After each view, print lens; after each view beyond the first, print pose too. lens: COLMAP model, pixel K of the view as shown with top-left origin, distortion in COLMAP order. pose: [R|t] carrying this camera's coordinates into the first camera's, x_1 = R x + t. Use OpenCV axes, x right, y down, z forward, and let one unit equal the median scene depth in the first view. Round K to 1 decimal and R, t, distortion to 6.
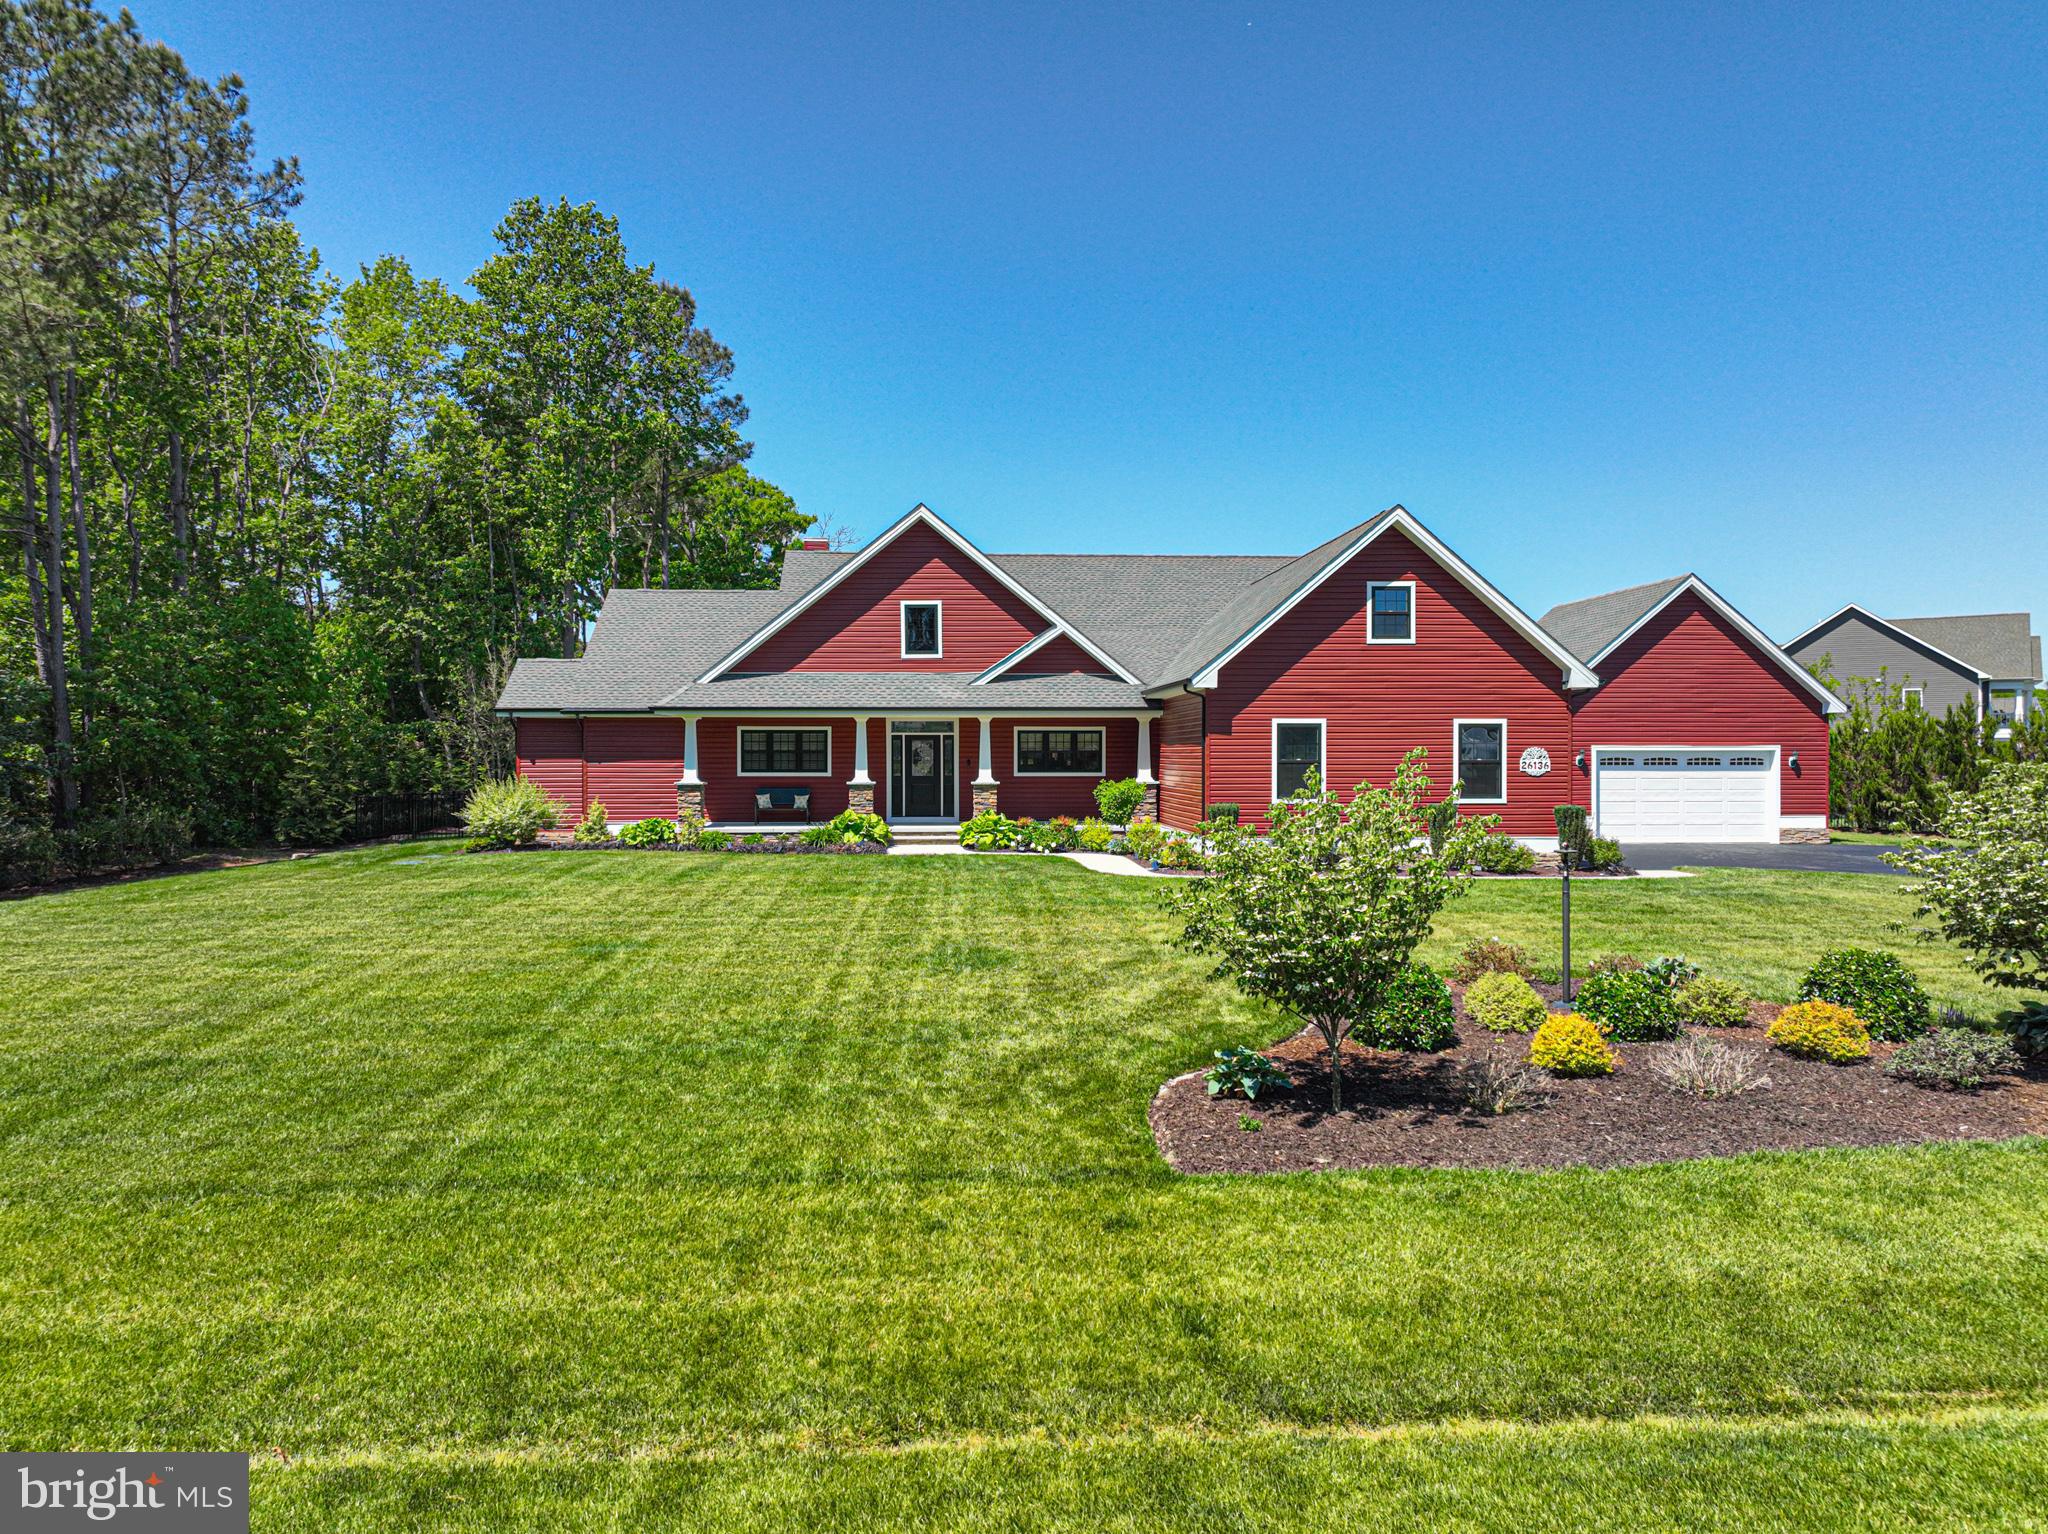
lens RADIAL K [[1426.8, 0, 1022.8], [0, 1426.8, 793.9], [0, 0, 1]] dist [0.002885, 0.003571]
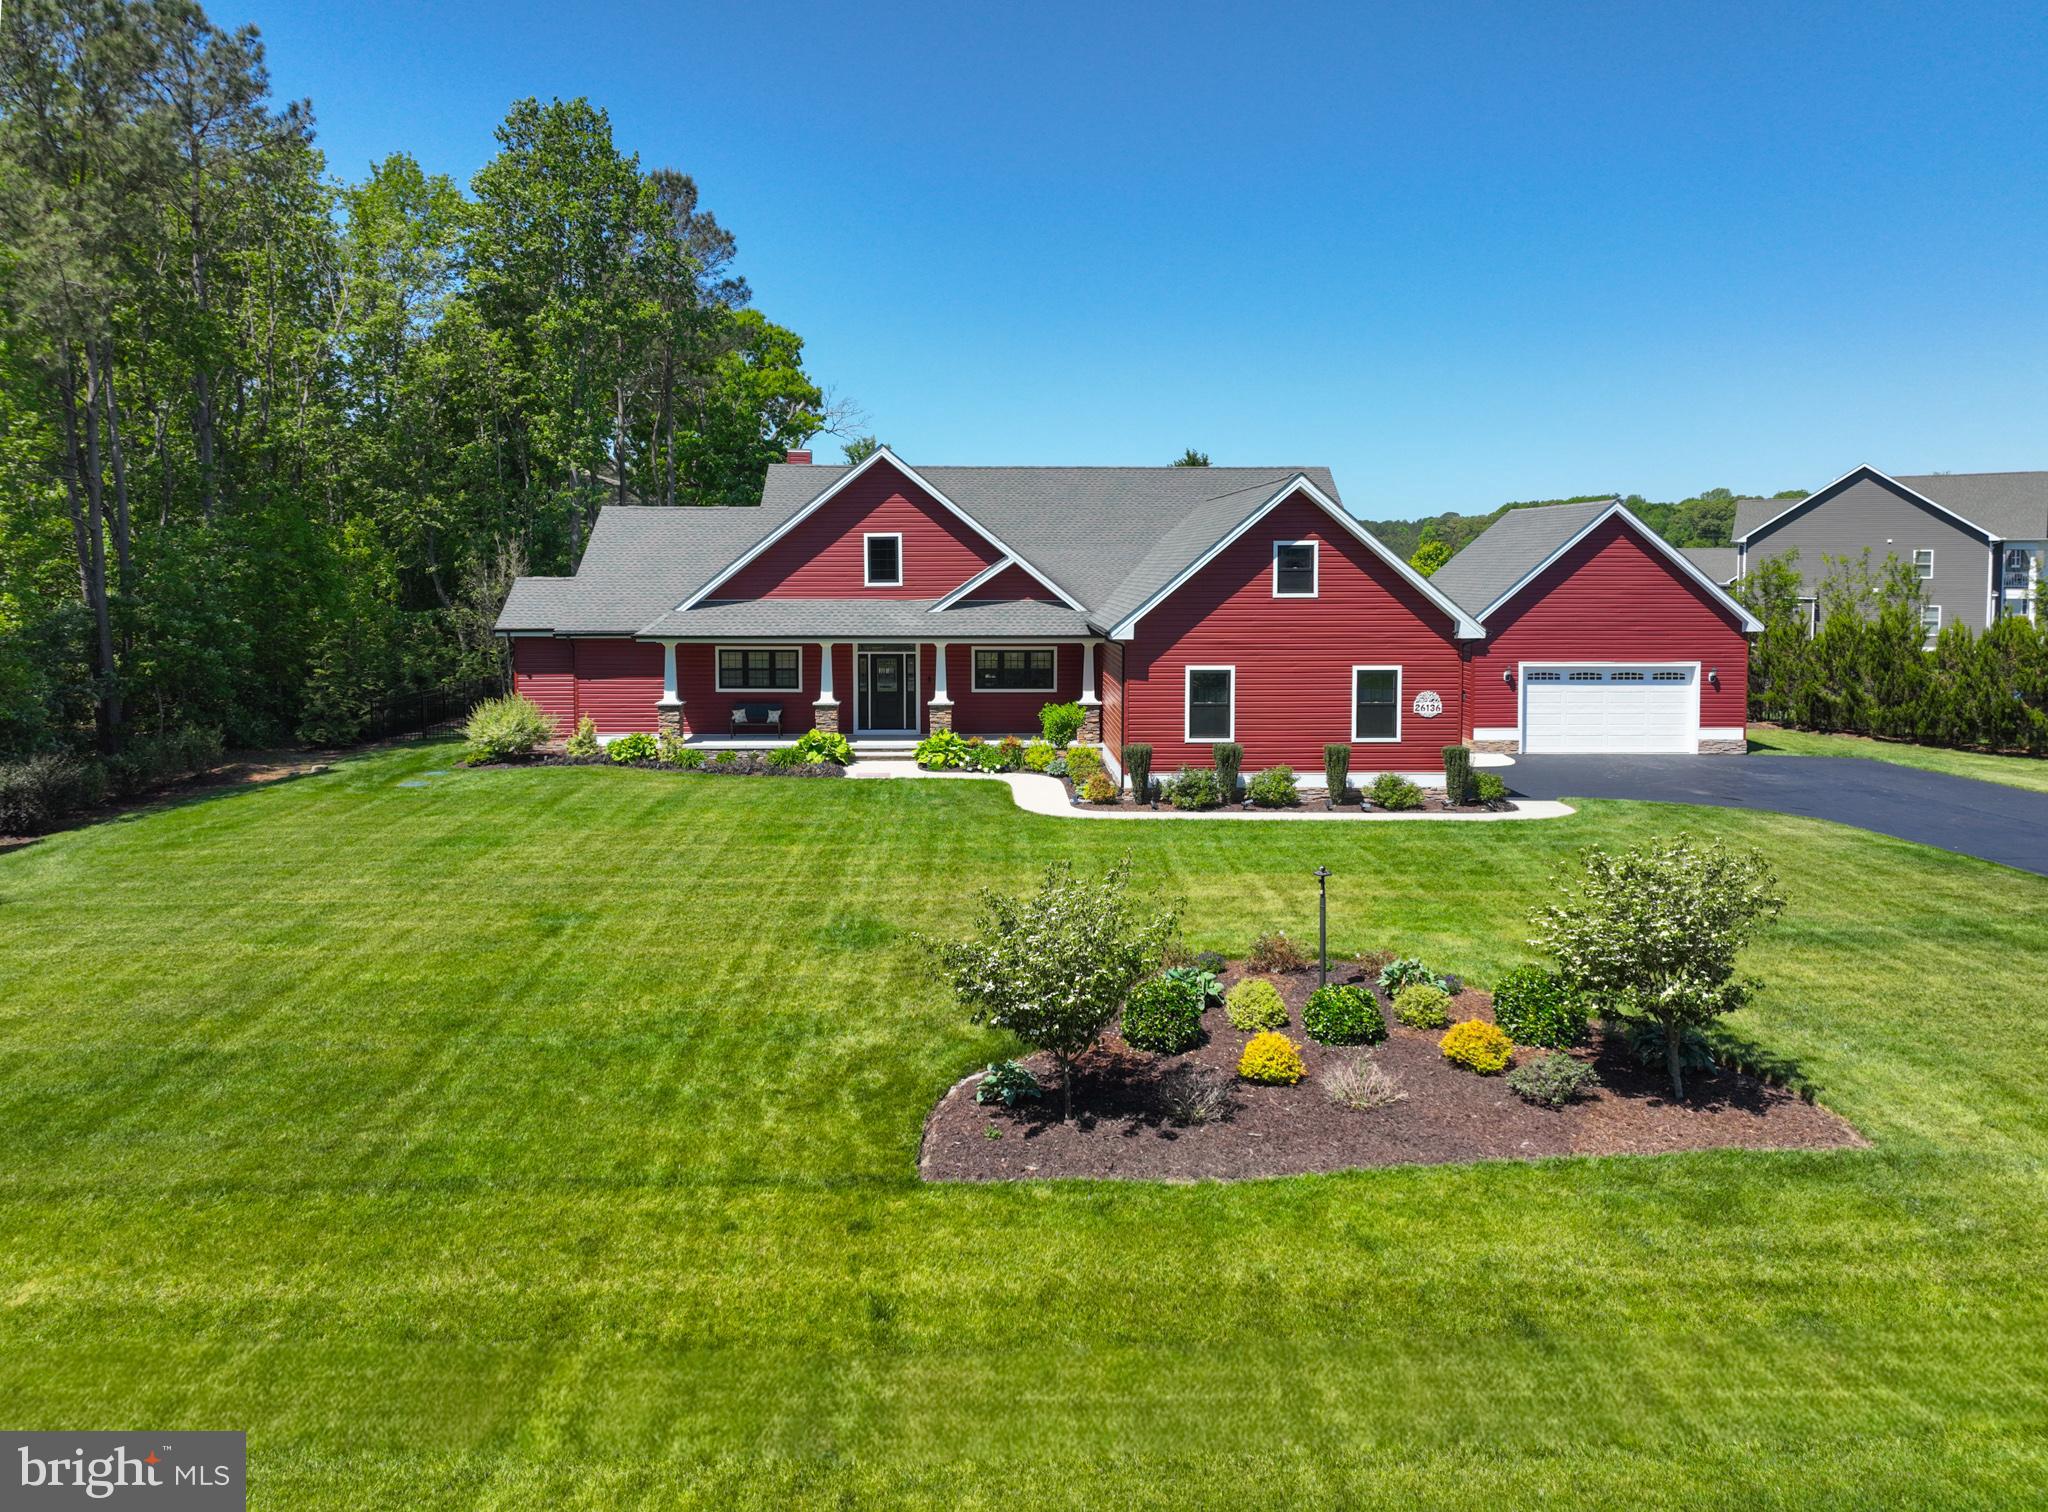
lens RADIAL K [[1474.6, 0, 1026.2], [0, 1474.6, 661.9], [0, 0, 1]] dist [0.005499, -0.003485]
pose [[0.999518, 0.004527, -0.030699, 0.073583], [-0.003292, 0.999188, 0.040151, -0.085166], [0.030856, -0.040030, 0.998722, -0.117037]]
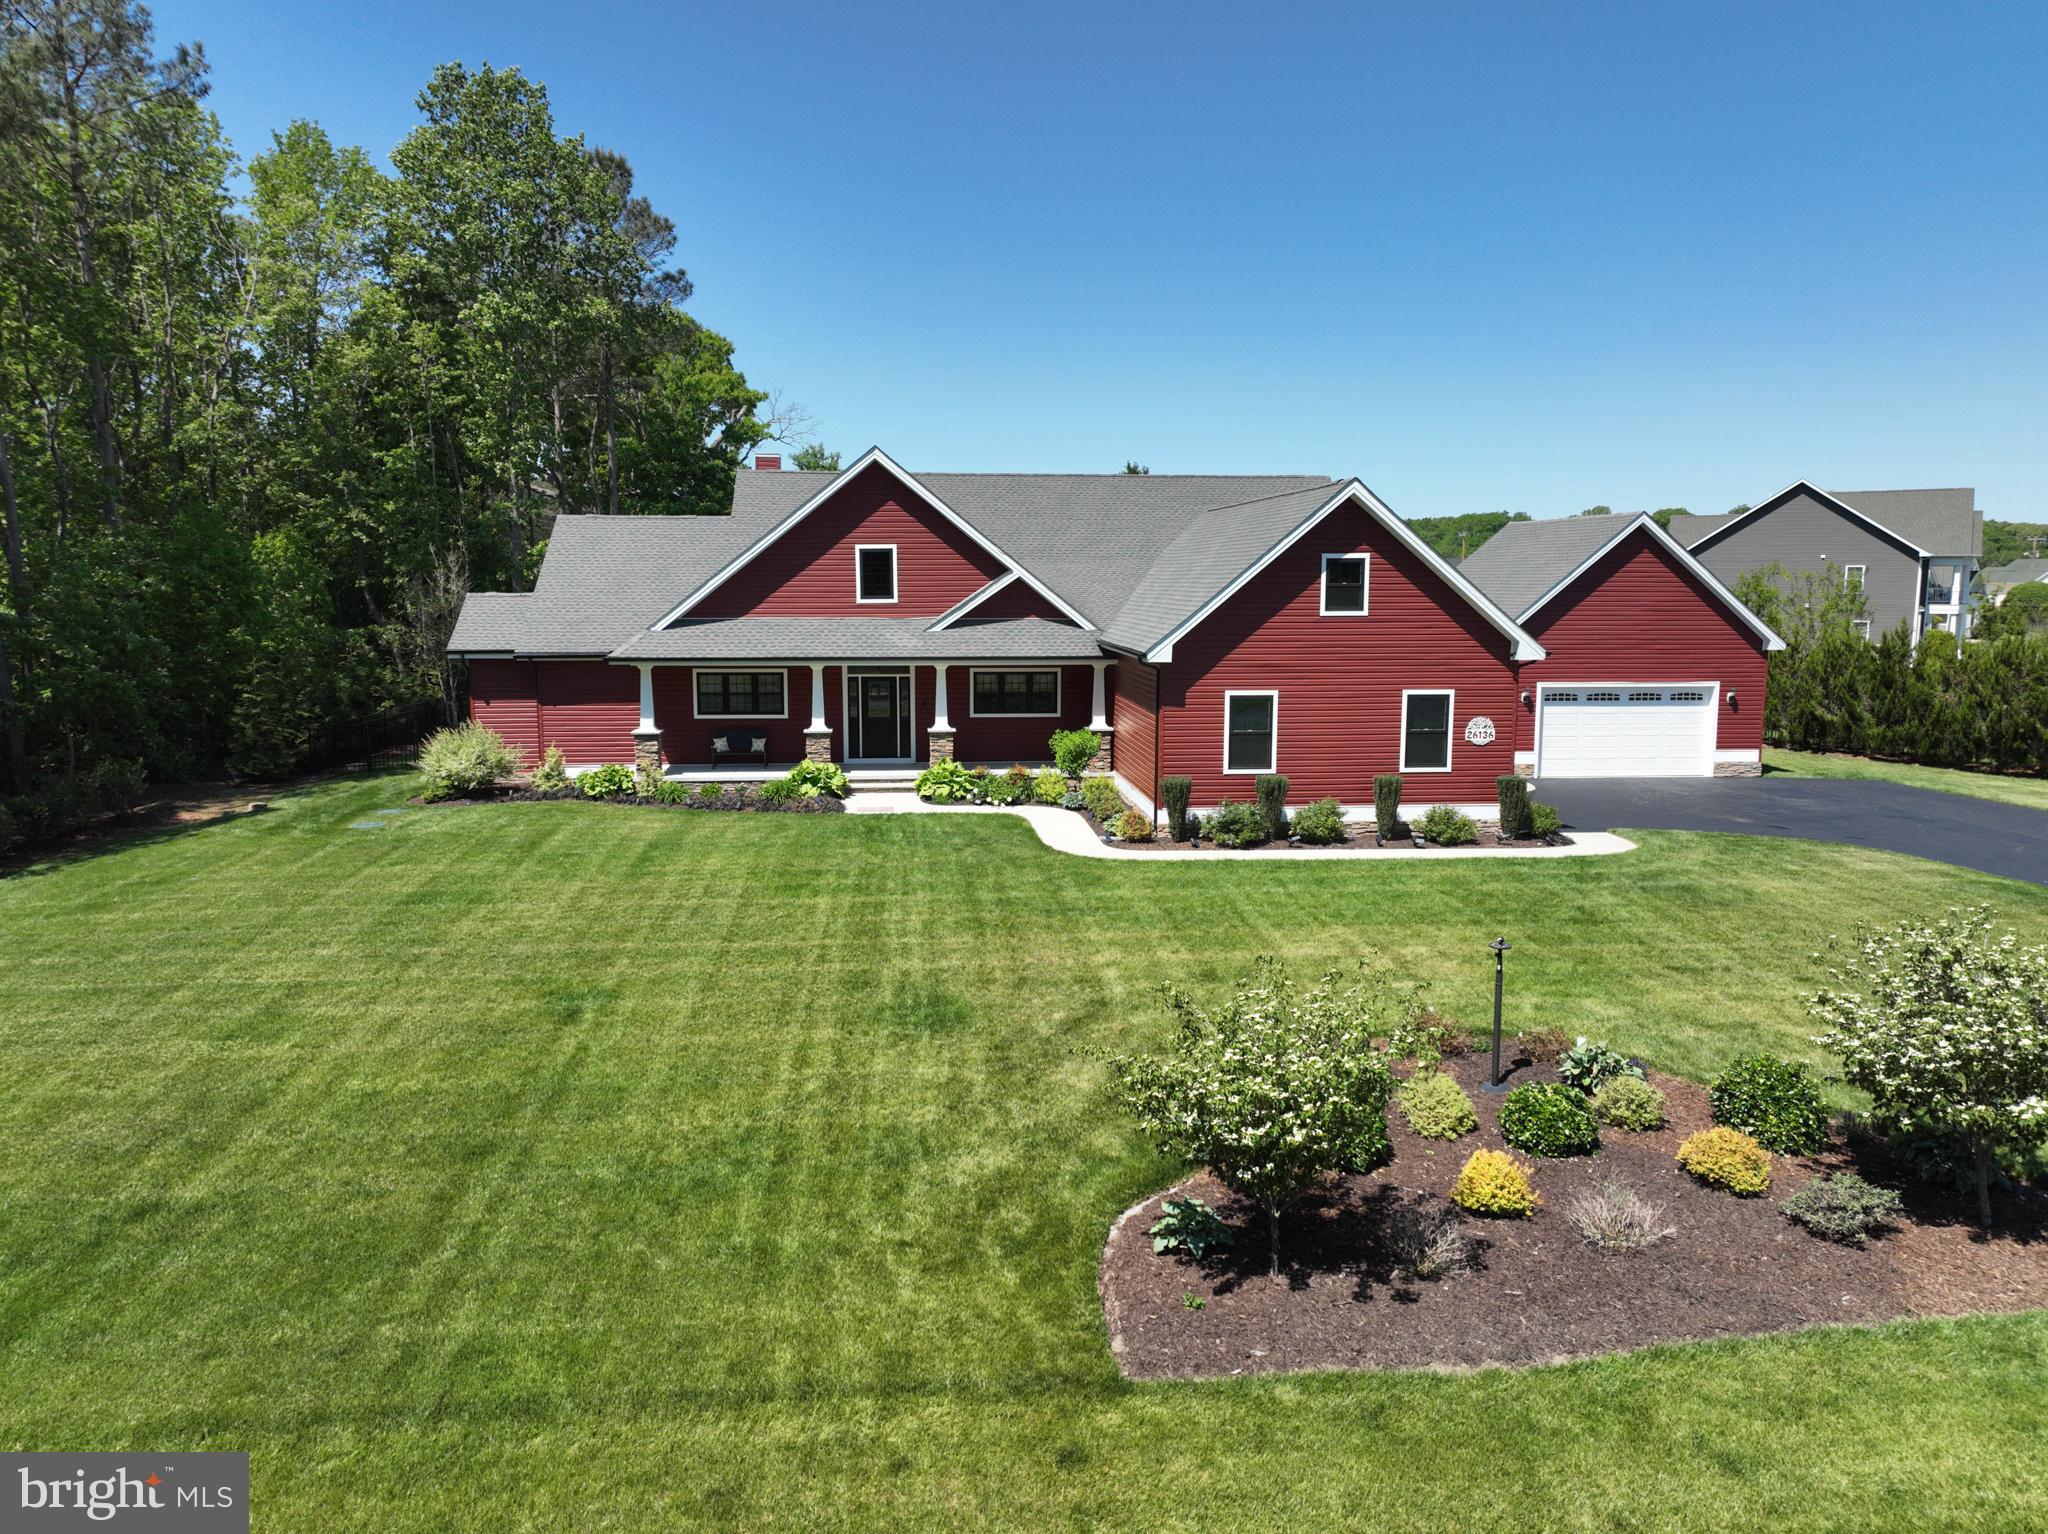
lens RADIAL K [[1416.8, 0, 1022.5], [0, 1416.8, 795.4], [0, 0, 1]] dist [0.000203, 0.008934]
pose [[0.999501, -0.001370, 0.031573, -0.000710], [-0.002604, 0.992091, 0.125491, -0.088704], [-0.031495, -0.125511, 0.991592, -0.001133]]
